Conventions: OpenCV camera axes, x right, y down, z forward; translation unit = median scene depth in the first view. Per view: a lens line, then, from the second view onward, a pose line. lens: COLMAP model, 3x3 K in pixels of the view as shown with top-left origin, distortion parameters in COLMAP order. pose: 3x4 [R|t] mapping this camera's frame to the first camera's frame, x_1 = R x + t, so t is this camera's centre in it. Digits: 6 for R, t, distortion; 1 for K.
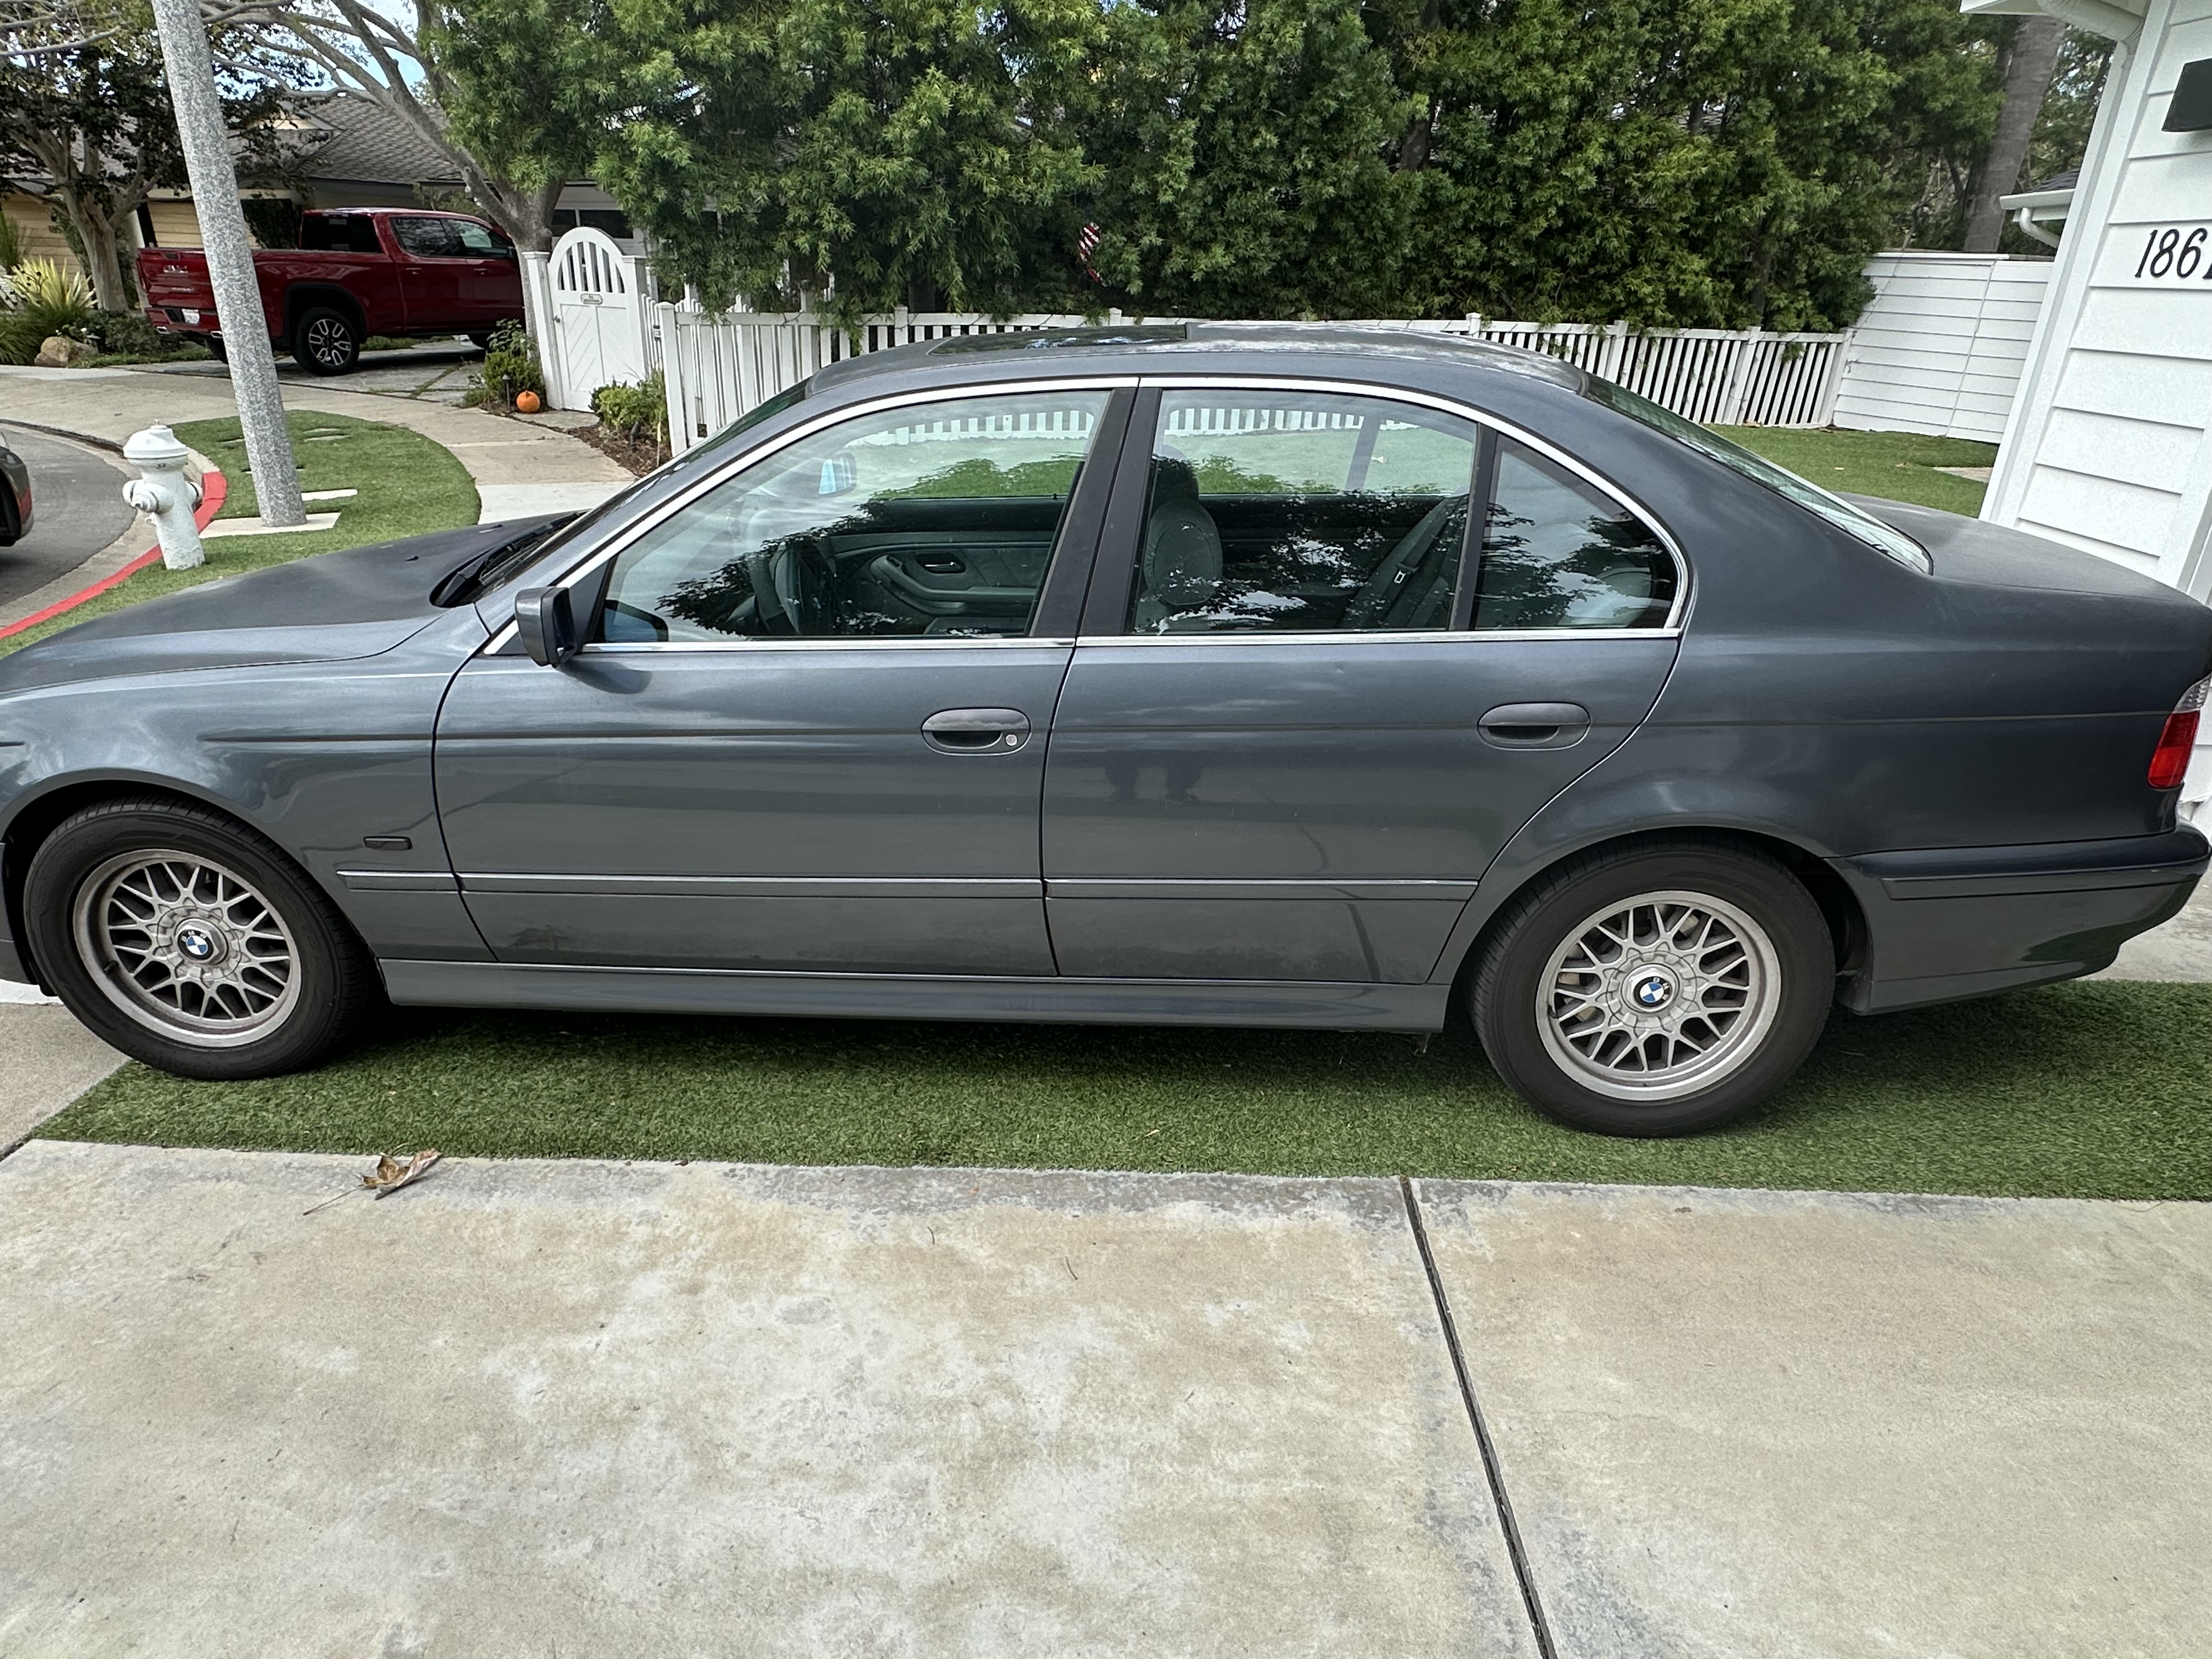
lens RADIAL K [[1308.4, 0, 1106.0], [0, 1308.4, 829.5], [0, 0, 1]] dist [-0.003602, 0.000868]
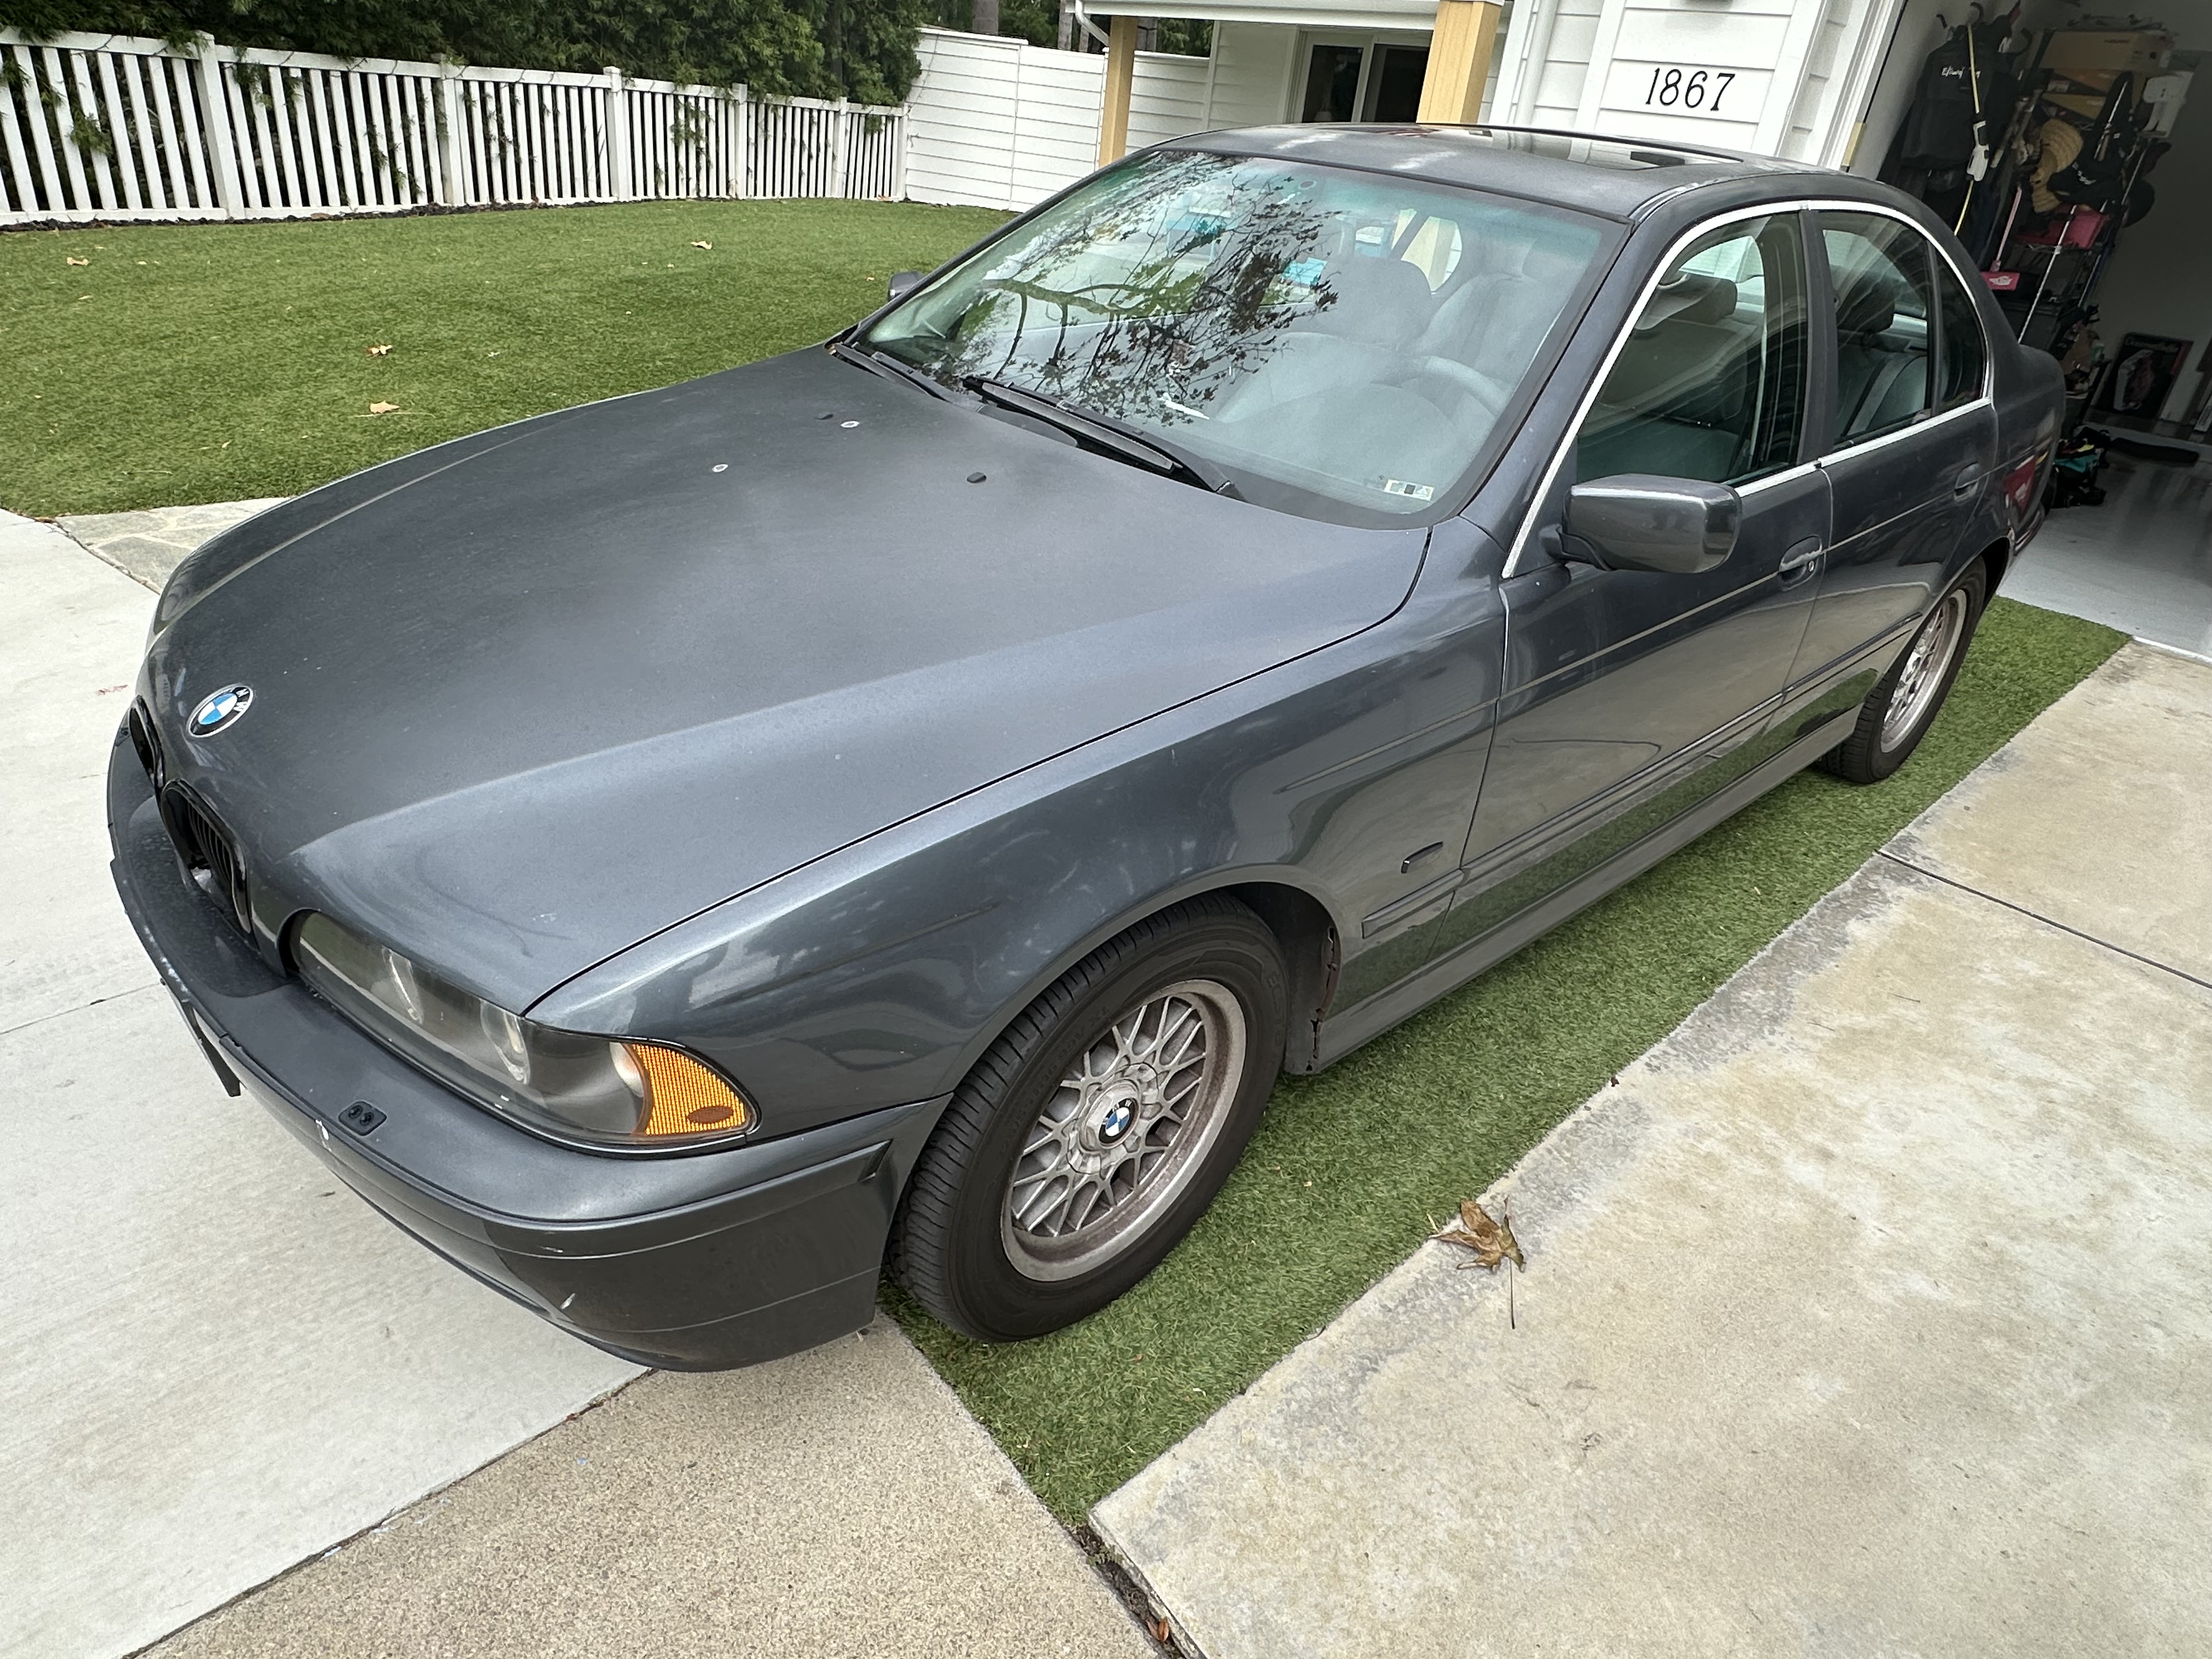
lens RADIAL K [[1308.4, 0, 1106.0], [0, 1308.4, 829.5], [0, 0, 1]] dist [-0.003602, 0.000868]
pose [[0.705096, -0.307238, 0.639097, -0.203785], [0.204639, 0.951081, 0.231449, -0.038036], [-0.678942, -0.032410, 0.733476, 0.101886]]
